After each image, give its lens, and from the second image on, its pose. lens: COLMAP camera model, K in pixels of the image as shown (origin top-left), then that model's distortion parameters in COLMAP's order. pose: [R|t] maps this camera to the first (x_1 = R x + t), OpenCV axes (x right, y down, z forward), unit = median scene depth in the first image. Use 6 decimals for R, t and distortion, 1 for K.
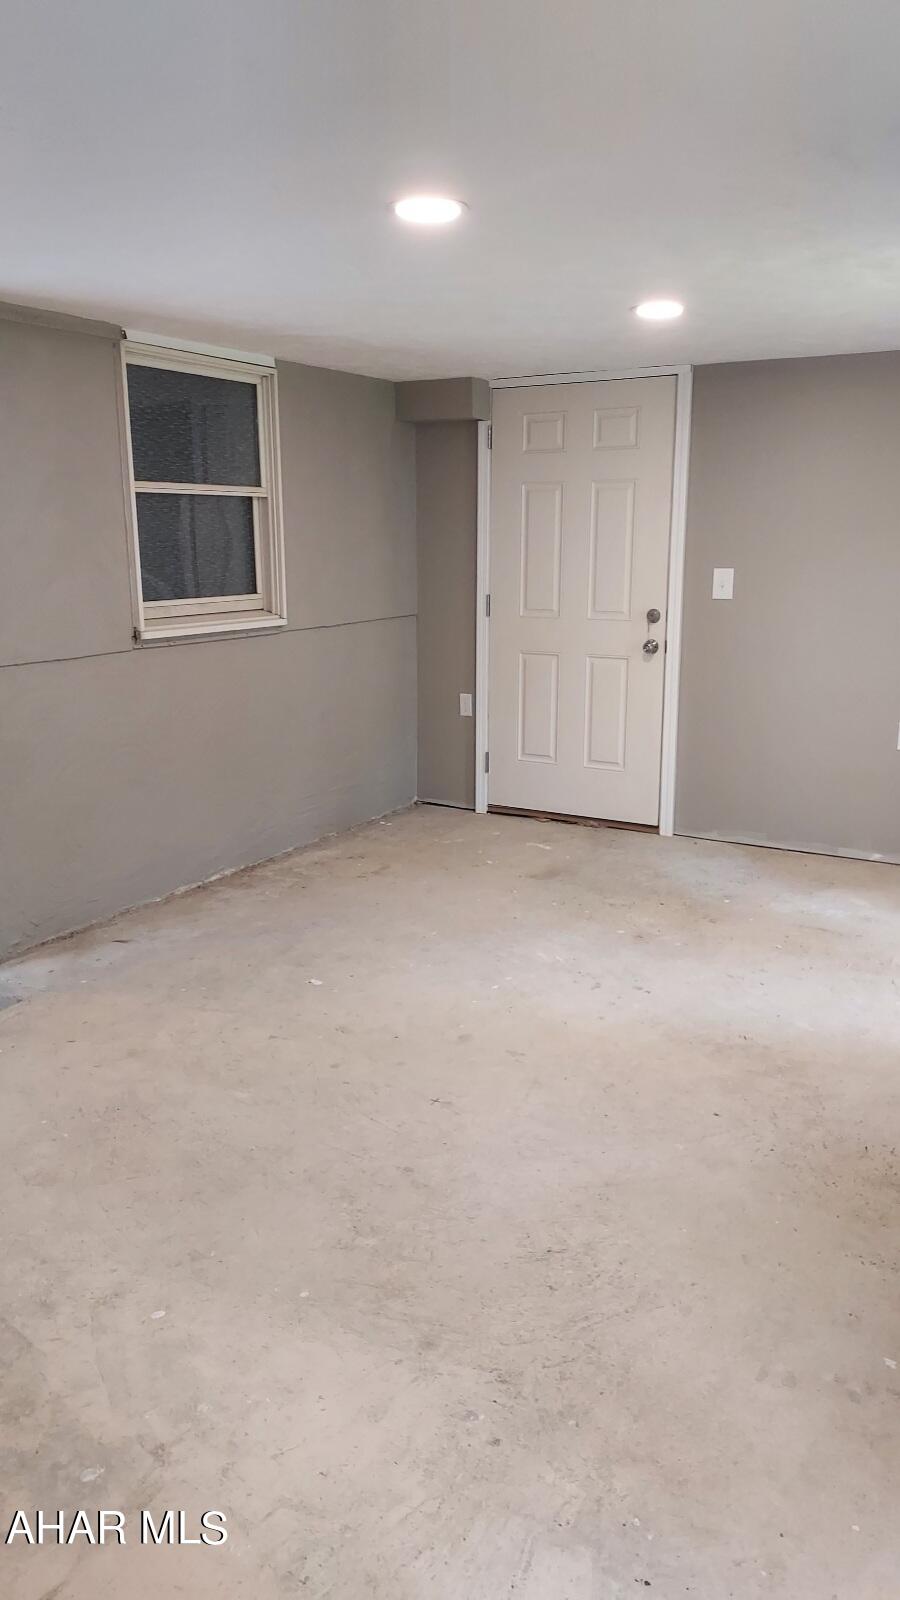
lens RADIAL K [[1155.5, 0, 450.0], [0, 1155.5, 800.0], [0, 0, 1]] dist [0.049953, 0.000775]
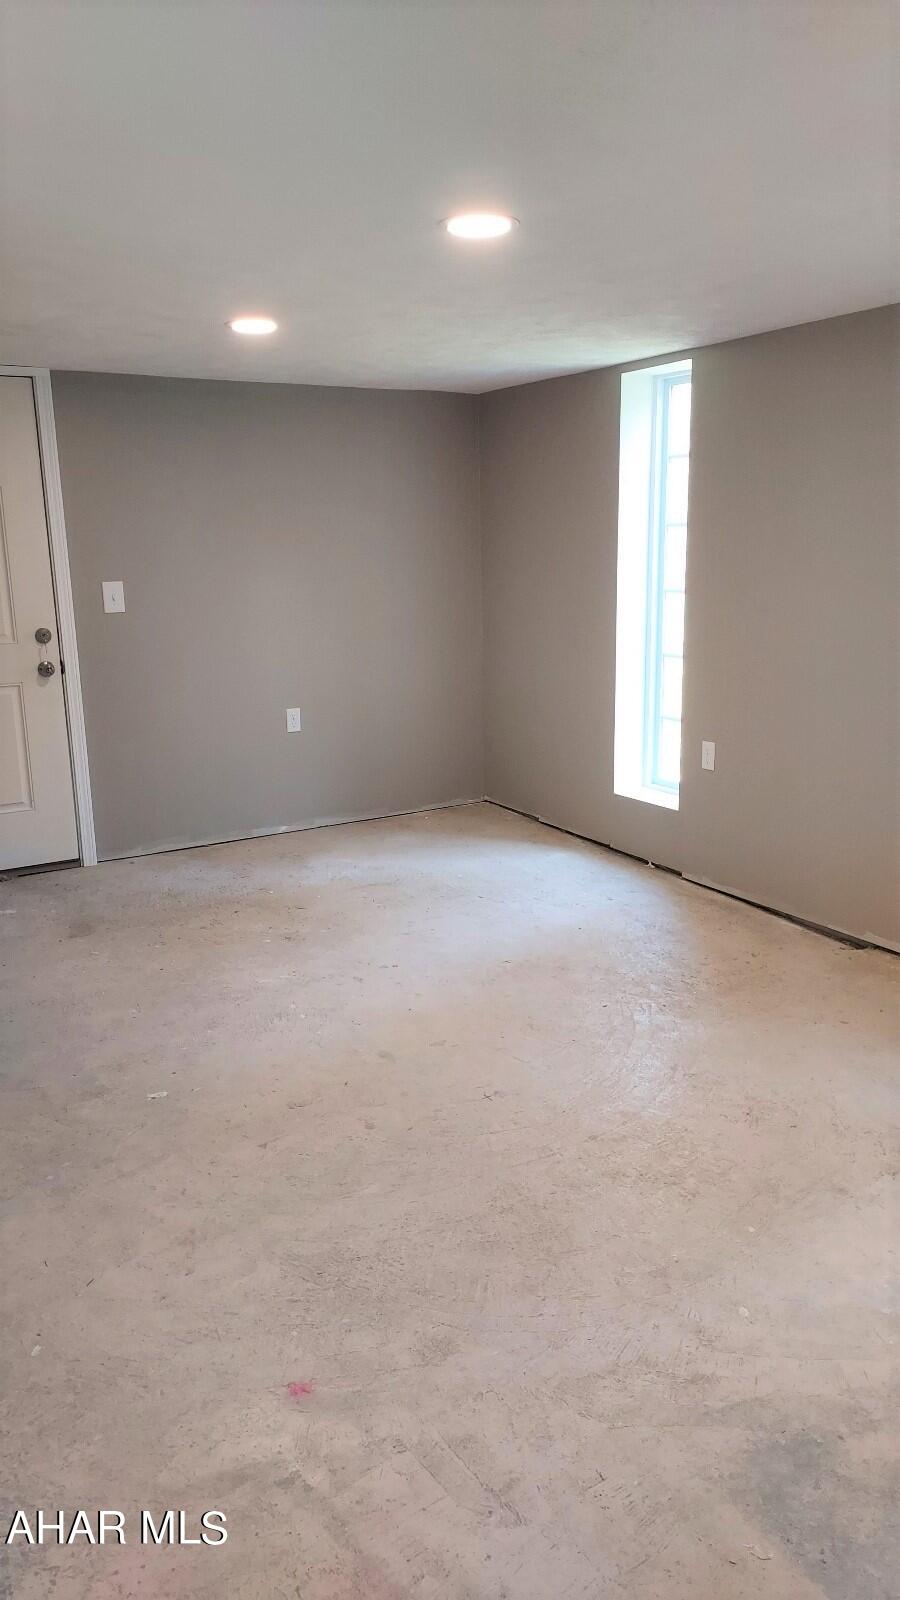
lens RADIAL K [[1157.3, 0, 452.8], [0, 1157.3, 779.8], [0, 0, 1]] dist [0.064513, -0.002648]
pose [[0.478805, -0.190004, 0.857114, -0.516022], [0.215145, 0.971924, 0.095270, -0.070081], [-0.851151, 0.138788, 0.506240, 0.285249]]
